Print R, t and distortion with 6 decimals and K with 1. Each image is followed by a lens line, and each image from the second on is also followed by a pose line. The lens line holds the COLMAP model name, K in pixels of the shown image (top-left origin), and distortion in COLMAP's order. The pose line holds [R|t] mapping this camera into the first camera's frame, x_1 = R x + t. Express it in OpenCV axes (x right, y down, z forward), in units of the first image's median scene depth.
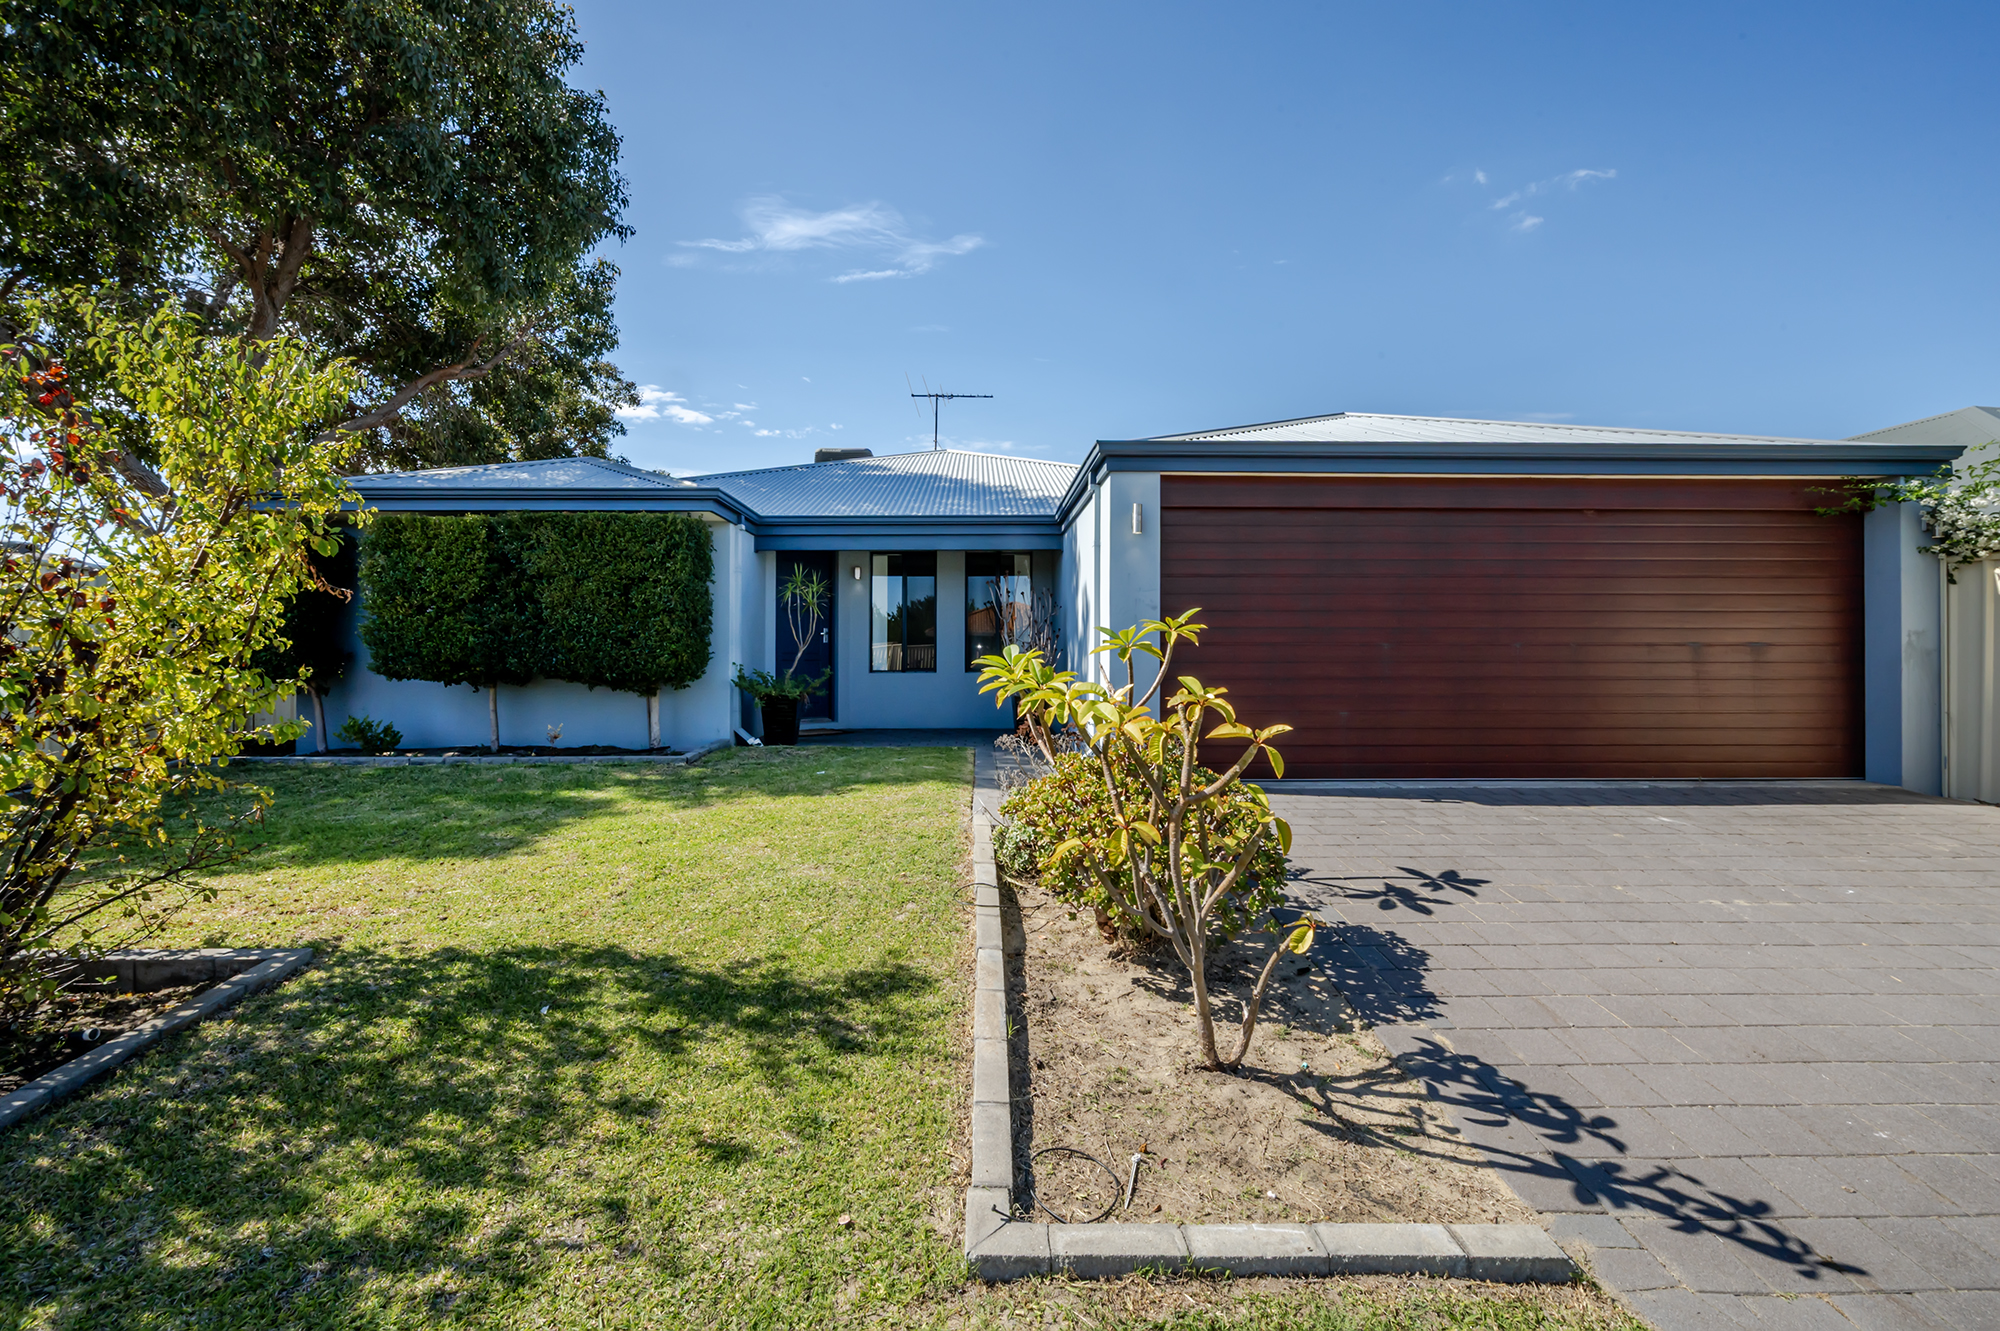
lens RADIAL K [[749.5, 0, 1000.0], [0, 749.5, 665.5], [0, 0, 1]] dist [-0.001665, -0.000227]
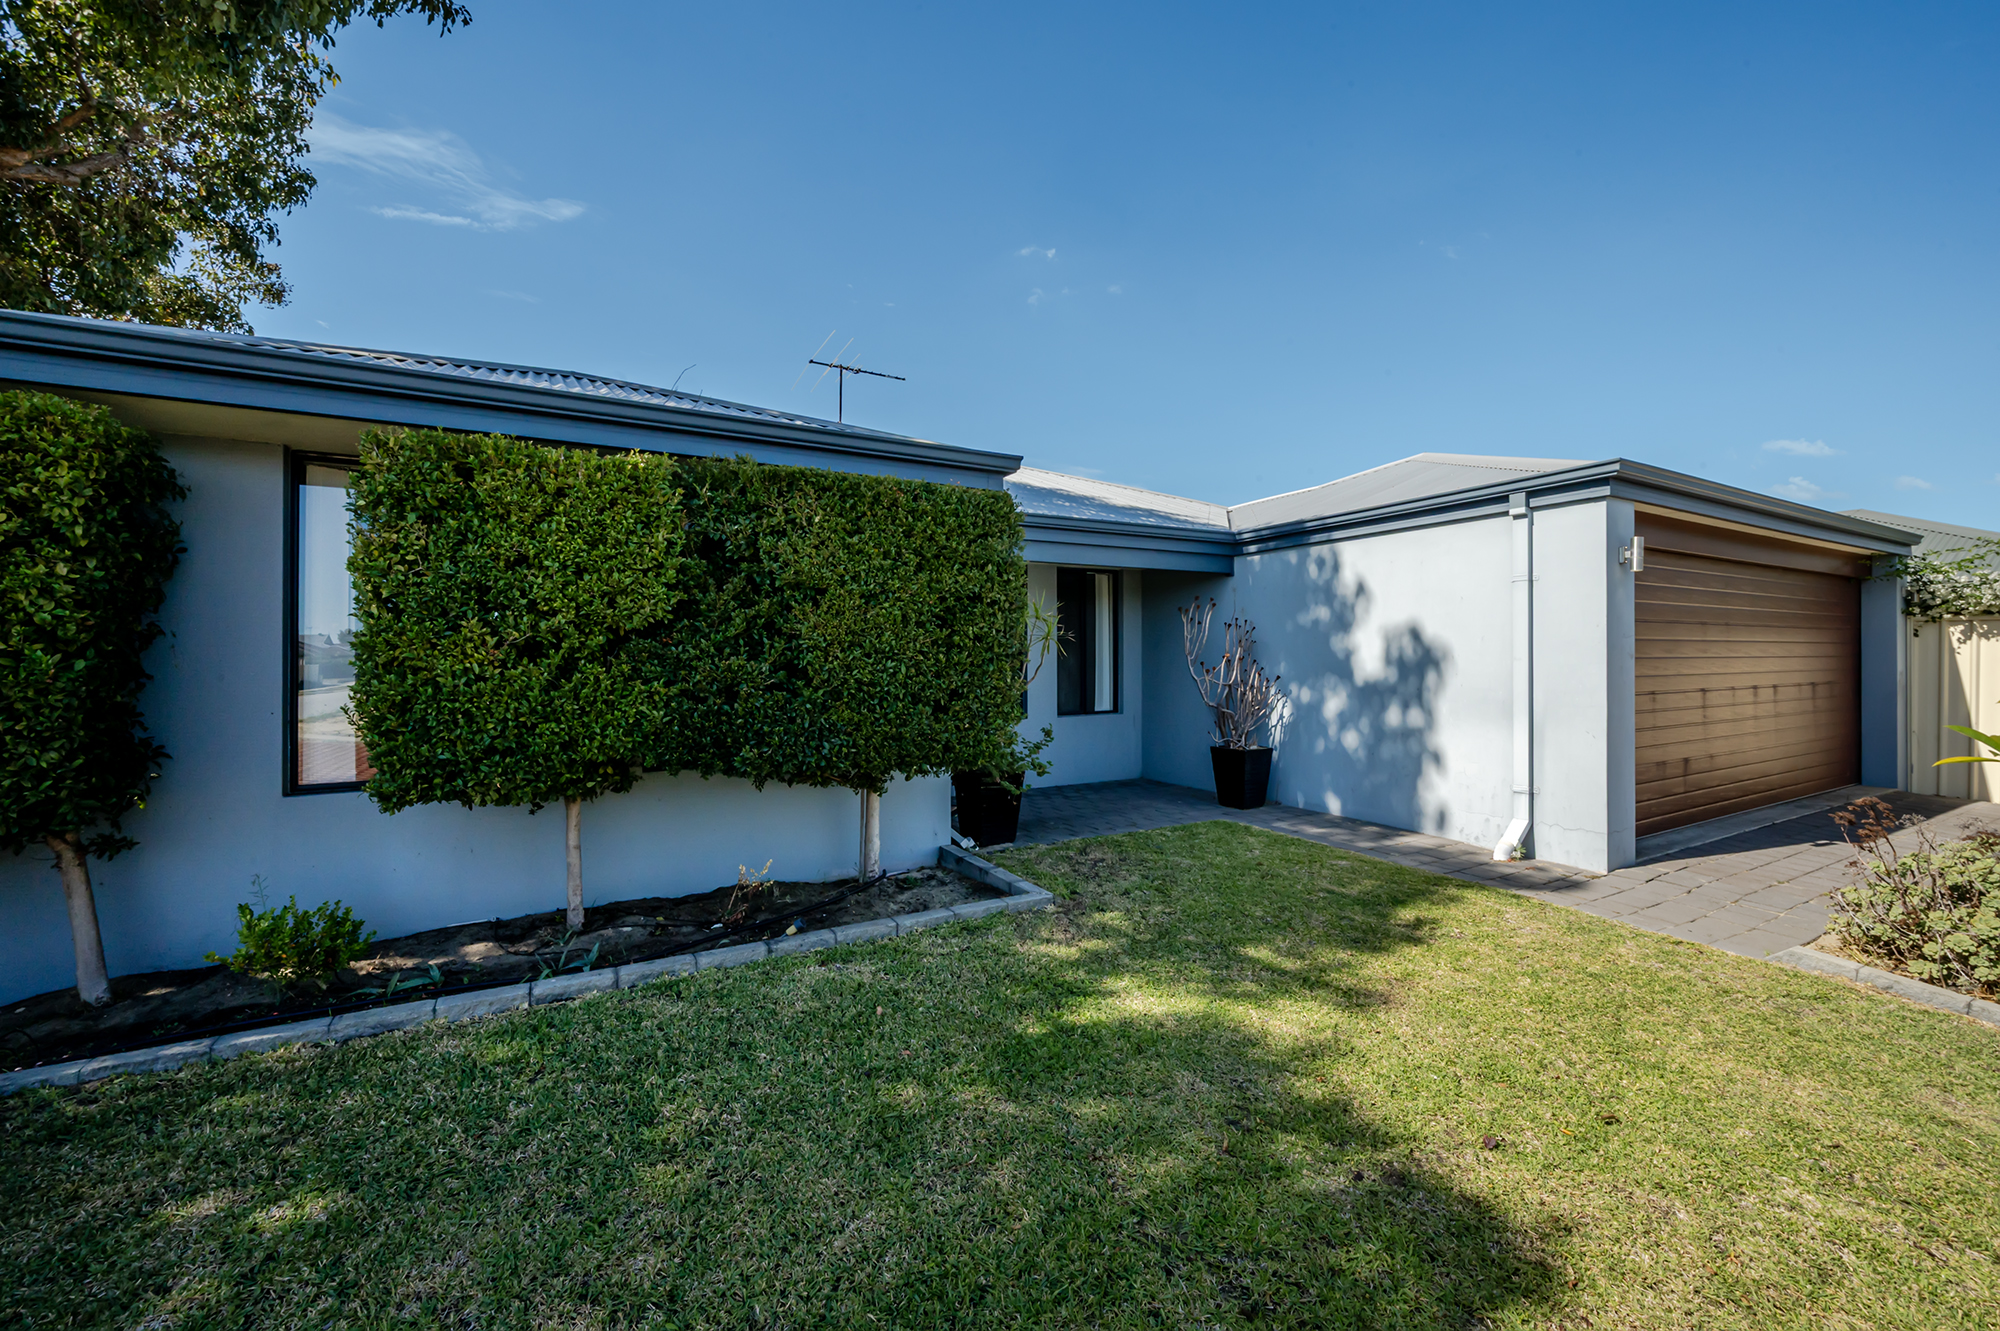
lens RADIAL K [[749.5, 0, 1000.0], [0, 749.5, 665.5], [0, 0, 1]] dist [-0.001665, -0.000227]
pose [[0.897420, -0.005738, 0.441140, -0.716011], [0.015136, 0.999727, -0.017789, -0.053578], [-0.440918, 0.022642, 0.897262, 0.471792]]
